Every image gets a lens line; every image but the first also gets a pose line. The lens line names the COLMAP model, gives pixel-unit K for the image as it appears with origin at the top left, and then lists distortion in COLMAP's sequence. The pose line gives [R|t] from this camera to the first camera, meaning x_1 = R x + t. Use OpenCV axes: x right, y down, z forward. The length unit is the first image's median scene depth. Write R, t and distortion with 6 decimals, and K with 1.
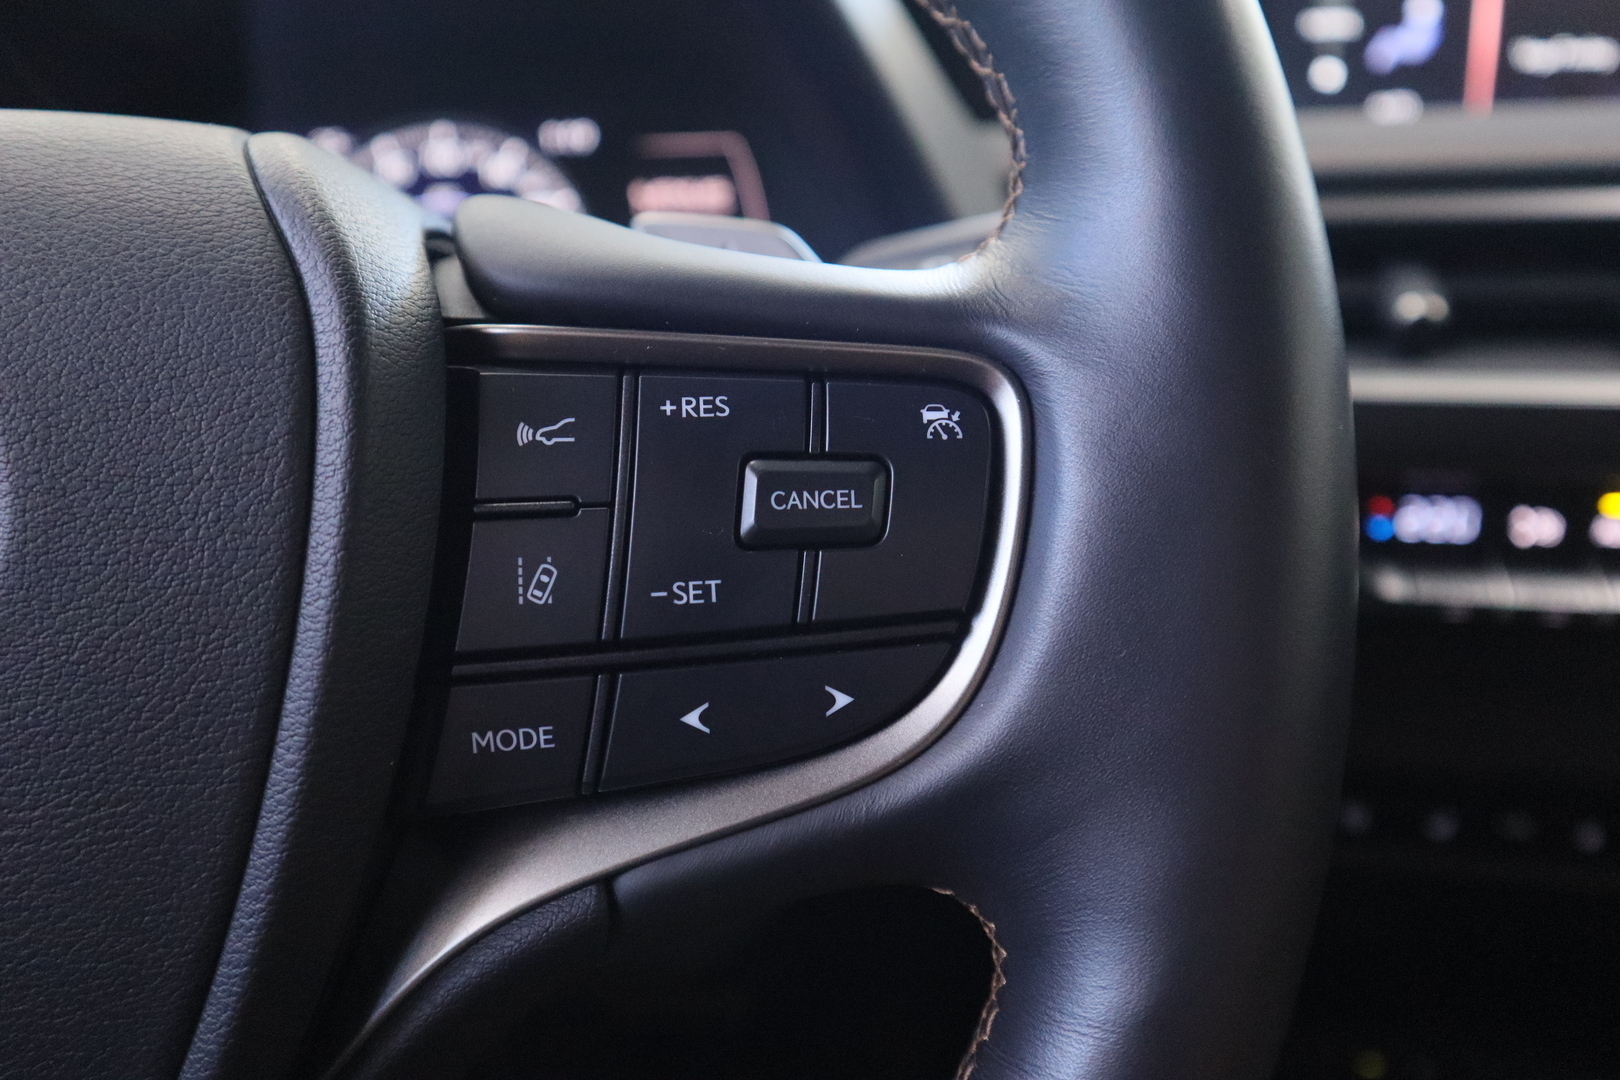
lens RADIAL K [[1328.4, 0, 810.0], [0, 1328.4, 540.0], [0, 0, 1]] dist [-0.004595, -0.001193]
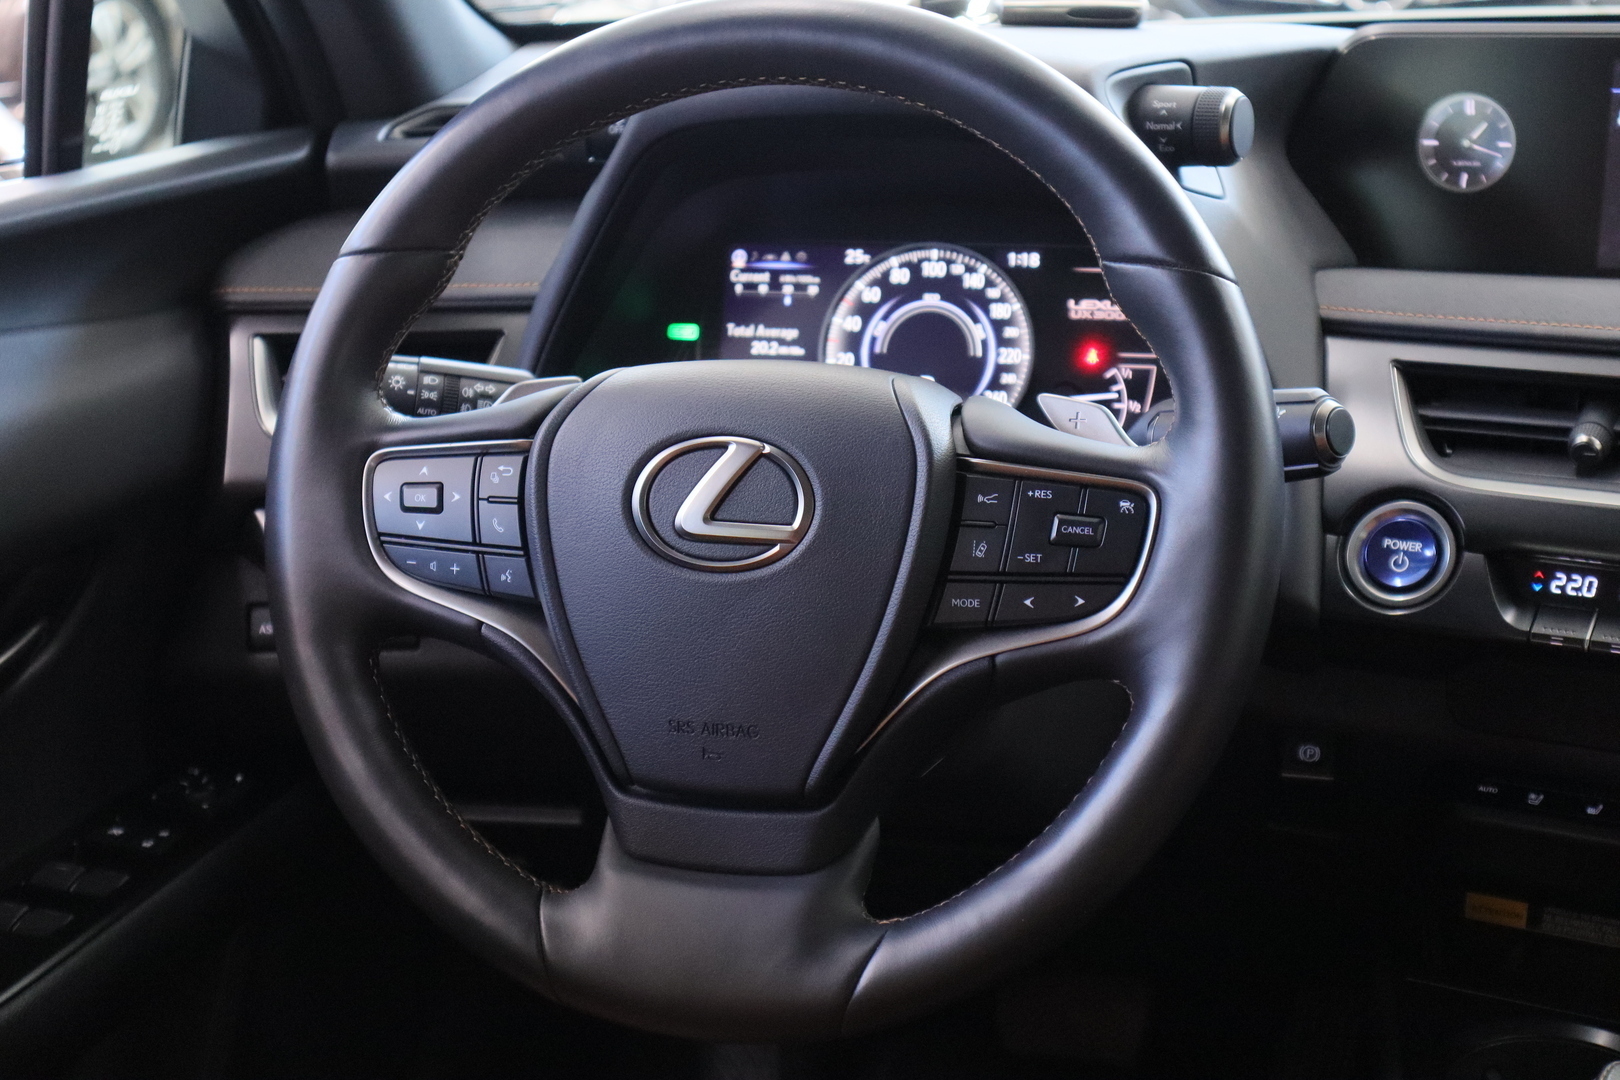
lens RADIAL K [[2423.4, 0, 810.0], [0, 2423.4, 540.0], [0, 0, 1]] dist [-0.000987, 0.016851]
pose [[0.960616, 0.092199, -0.262138, 0.814272], [-0.100699, 0.994733, -0.019151, 0.147591], [0.258991, 0.044794, 0.964840, -4.151106]]
